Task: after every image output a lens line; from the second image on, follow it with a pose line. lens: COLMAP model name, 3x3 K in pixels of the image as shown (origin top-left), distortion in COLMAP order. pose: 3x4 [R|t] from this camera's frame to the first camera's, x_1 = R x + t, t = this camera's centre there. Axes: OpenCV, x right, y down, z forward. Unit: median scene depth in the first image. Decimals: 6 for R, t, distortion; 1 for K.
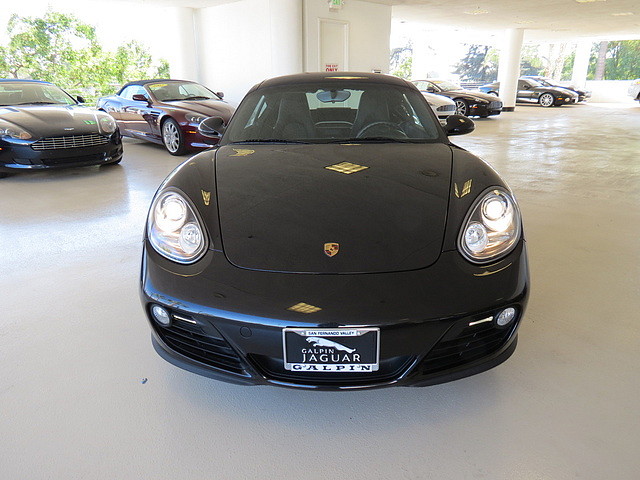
lens RADIAL K [[479.1, 0, 320.0], [0, 479.1, 240.0], [0, 0, 1]] dist [-0.093333, 0.008755]
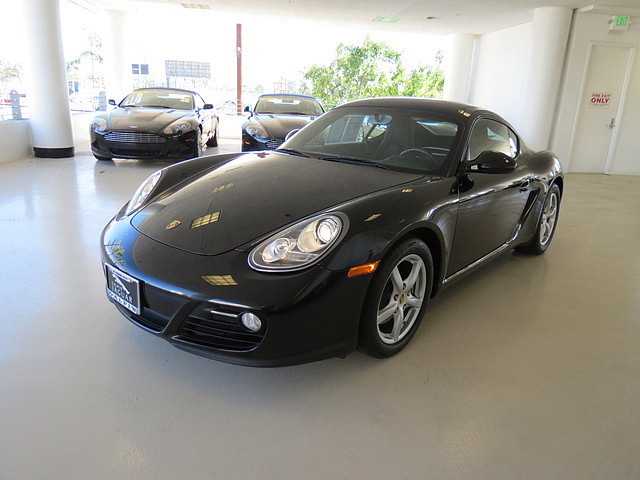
lens RADIAL K [[479.1, 0, 320.0], [0, 479.1, 240.0], [0, 0, 1]] dist [-0.093333, 0.008755]
pose [[0.687838, 0.221939, -0.691102, 0.320135], [-0.251127, 0.966074, 0.060301, -0.032191], [0.681038, 0.132077, 0.720238, 0.075378]]
